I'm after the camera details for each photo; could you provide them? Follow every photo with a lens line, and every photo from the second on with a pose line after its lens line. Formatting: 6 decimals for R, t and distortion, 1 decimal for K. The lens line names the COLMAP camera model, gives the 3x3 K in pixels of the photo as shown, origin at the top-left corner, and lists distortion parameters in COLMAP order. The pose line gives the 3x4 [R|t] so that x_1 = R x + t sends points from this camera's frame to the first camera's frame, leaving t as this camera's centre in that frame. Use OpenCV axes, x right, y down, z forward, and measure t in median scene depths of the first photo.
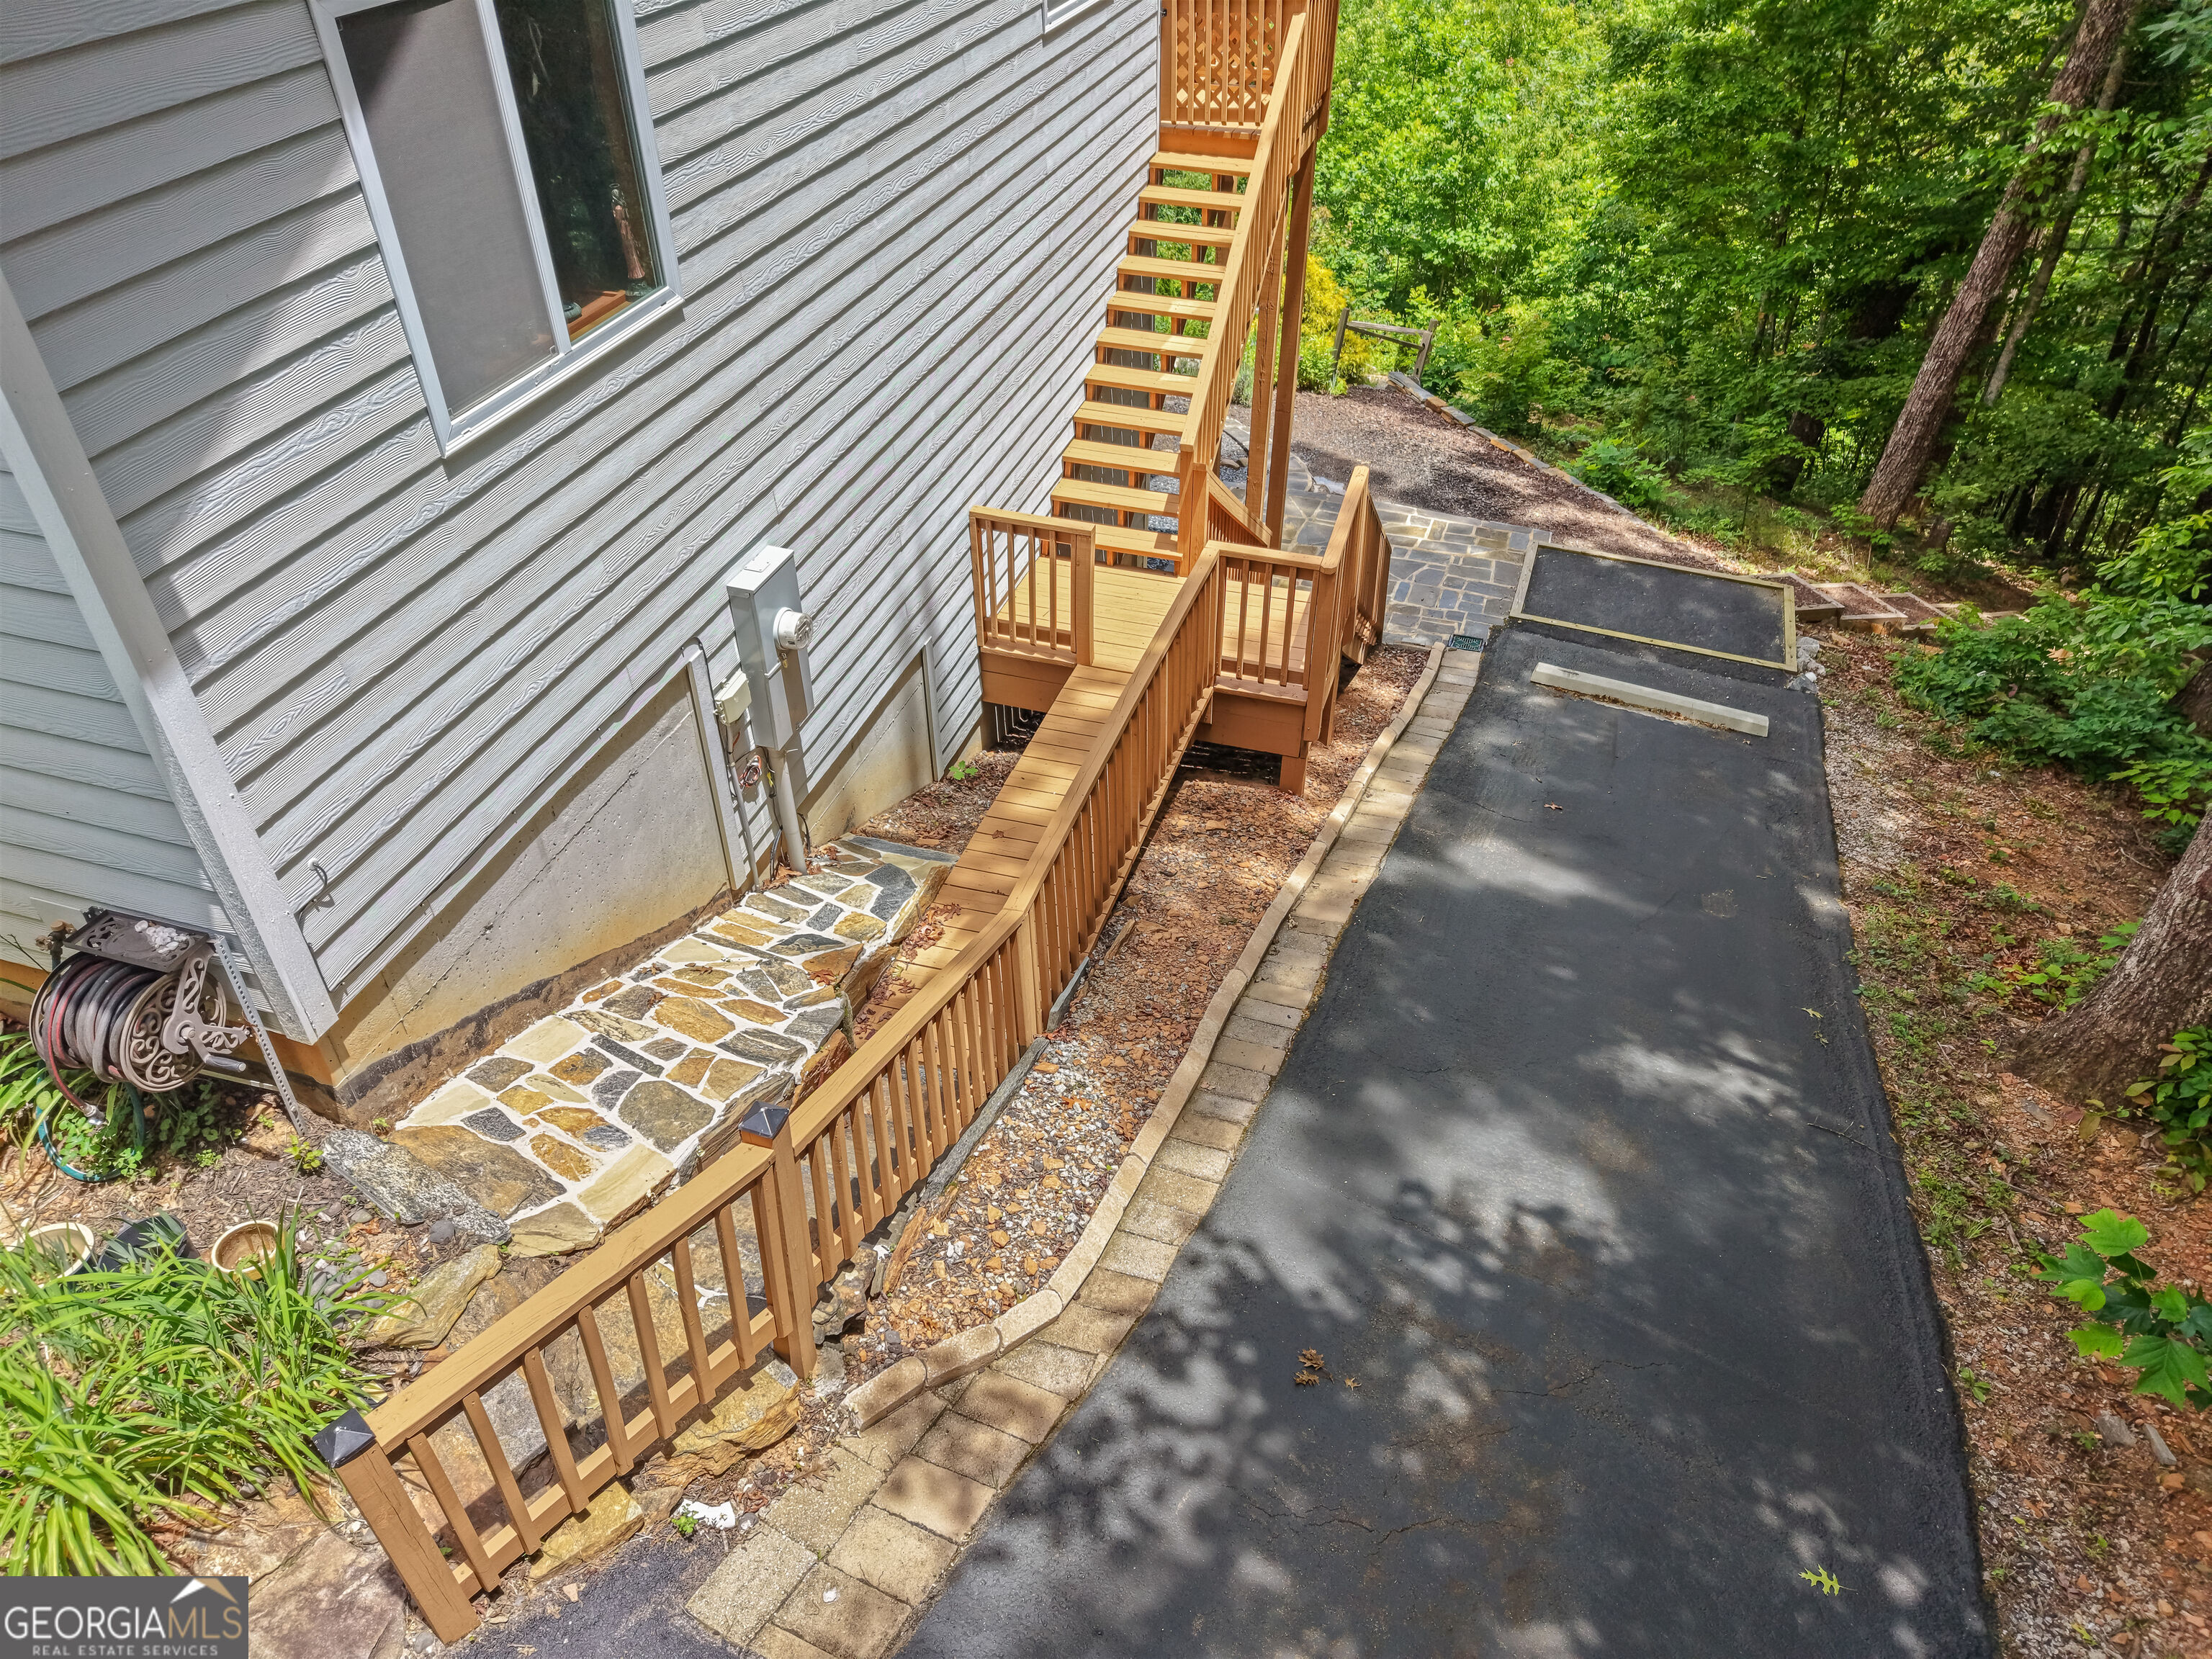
lens RADIAL K [[1503.2, 0, 1102.1], [0, 1503.2, 868.5], [0, 0, 1]] dist [0.127493, -0.249635]
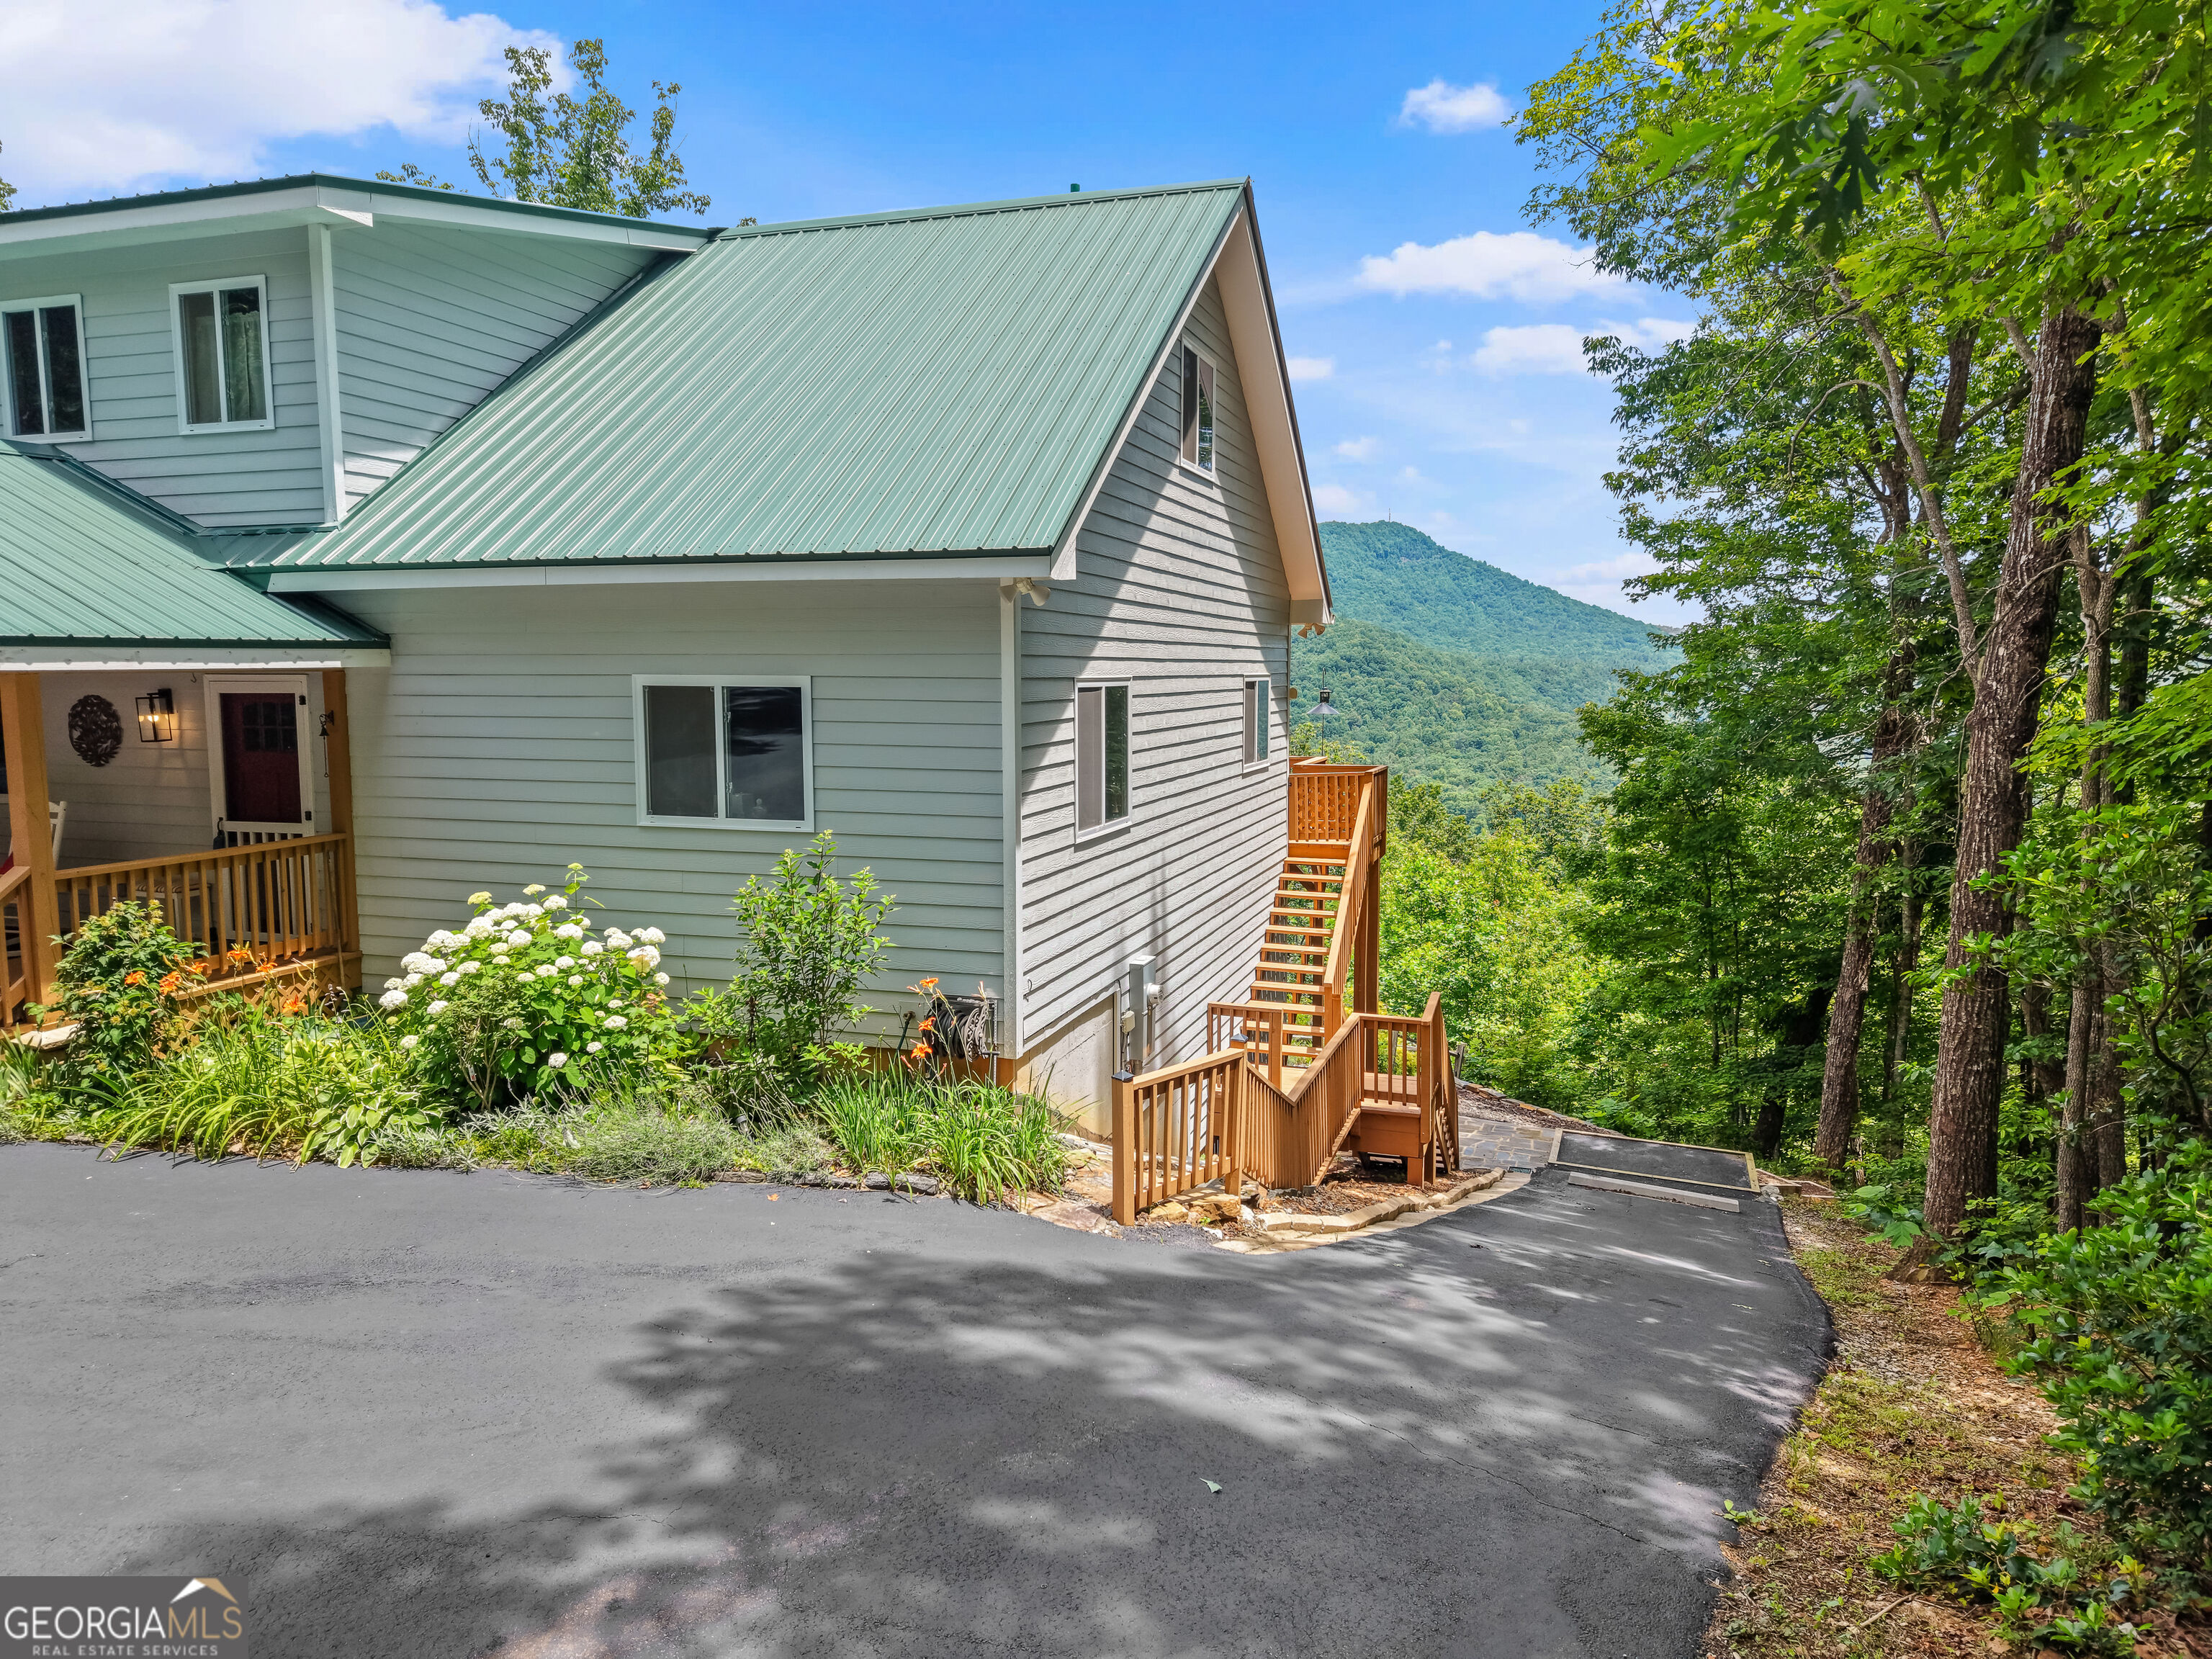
lens RADIAL K [[1524.9, 0, 1107.7], [0, 1524.9, 799.4], [0, 0, 1]] dist [0.004566, -0.001466]
pose [[0.999837, -0.000169, -0.018070, -0.163414], [-0.009793, 0.835341, -0.549645, 0.494373], [0.015188, 0.549732, 0.835203, -0.527089]]
